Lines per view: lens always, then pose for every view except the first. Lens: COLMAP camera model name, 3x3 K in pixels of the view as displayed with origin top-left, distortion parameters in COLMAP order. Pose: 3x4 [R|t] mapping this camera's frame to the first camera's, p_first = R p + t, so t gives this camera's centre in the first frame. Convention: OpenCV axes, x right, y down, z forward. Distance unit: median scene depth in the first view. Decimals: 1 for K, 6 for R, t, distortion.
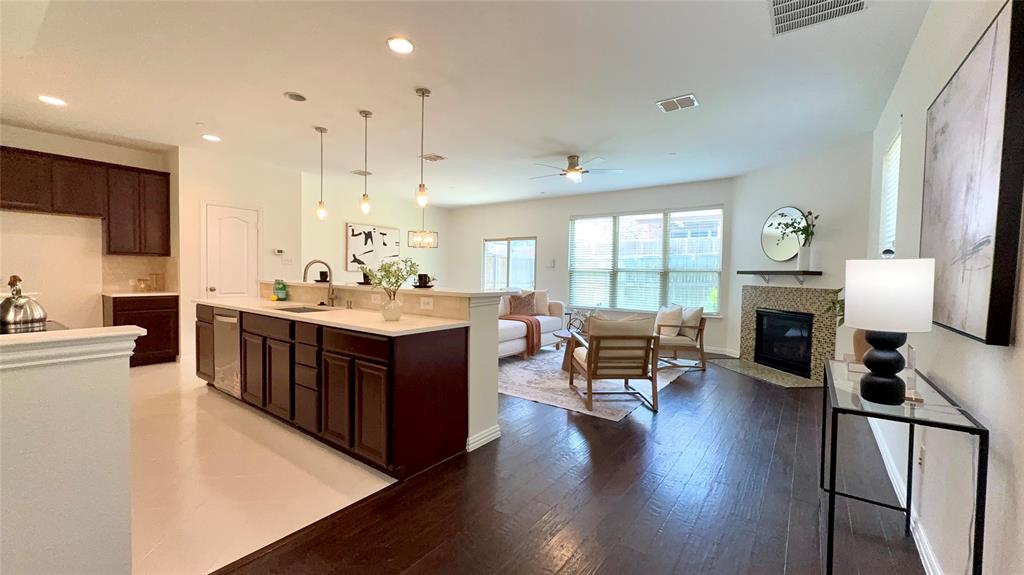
lens RADIAL K [[407.7, 0, 512.1], [0, 407.7, 285.9], [0, 0, 1]] dist [-0.000323, 0.000237]
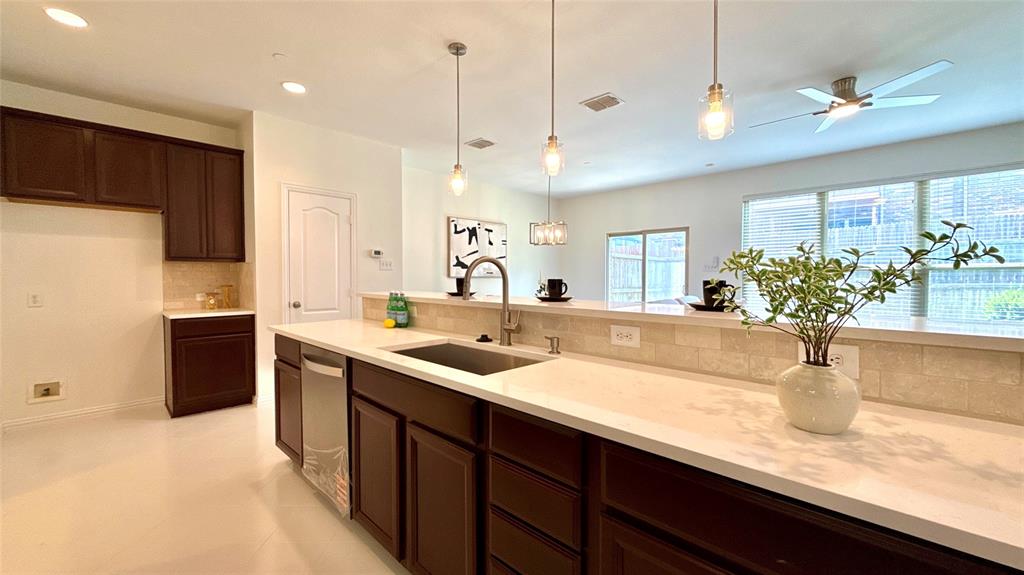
lens RADIAL K [[407.7, 0, 510.9], [0, 407.7, 286.1], [0, 0, 1]] dist [-0.000323, 0.000237]
pose [[0.989389, -0.014267, -0.144587, -0.256668], [0.012991, 0.999868, -0.009765, -0.014484], [0.144707, 0.007783, 0.989444, 0.342434]]
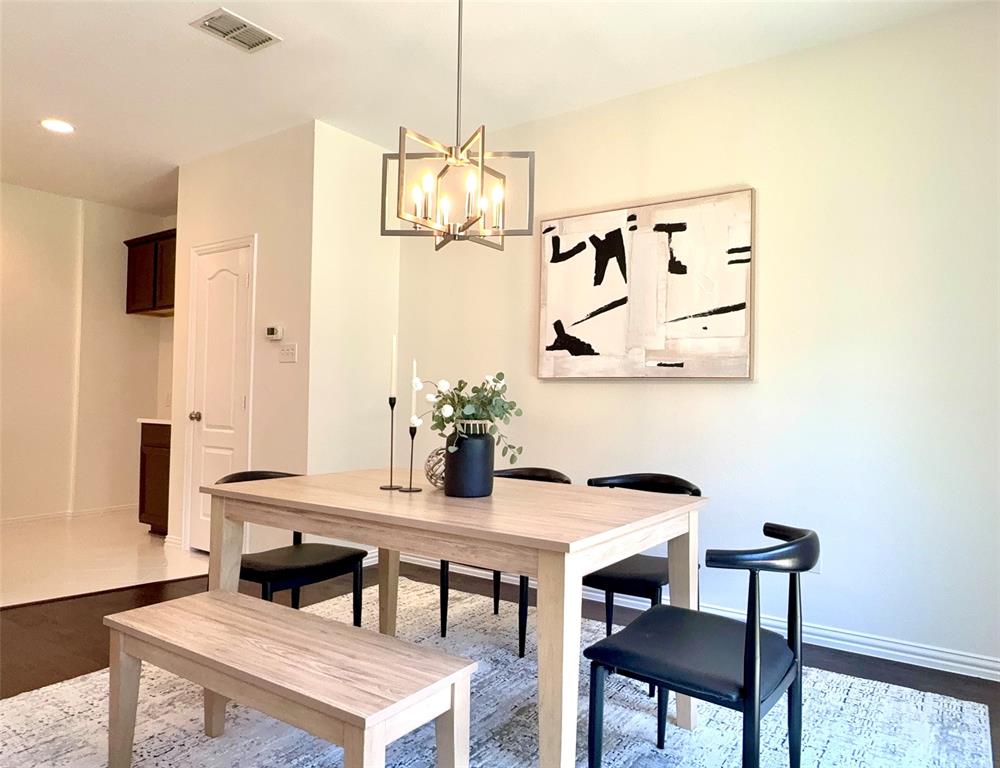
lens RADIAL K [[680.5, 0, 528.2], [0, 680.5, 396.4], [0, 0, 1]] dist [0.003419, 0.001427]
pose [[0.041096, -0.021541, -0.998923, 0.152263], [-0.045152, 0.998706, -0.023394, -0.017197], [0.998134, 0.046064, 0.040070, 1.460161]]
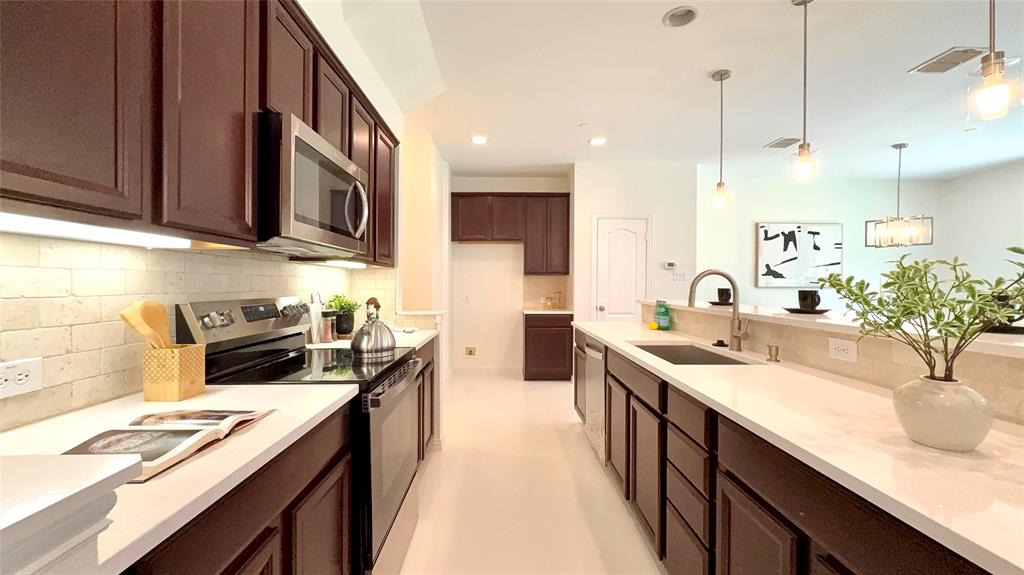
lens RADIAL K [[407.7, 0, 511.6], [0, 407.7, 286.8], [0, 0, 1]] dist [-0.000323, 0.000237]
pose [[0.607625, -0.011810, -0.794136, -0.129365], [-0.017867, 0.999433, -0.028534, -0.012148], [0.794023, 0.031527, 0.607070, 0.286468]]
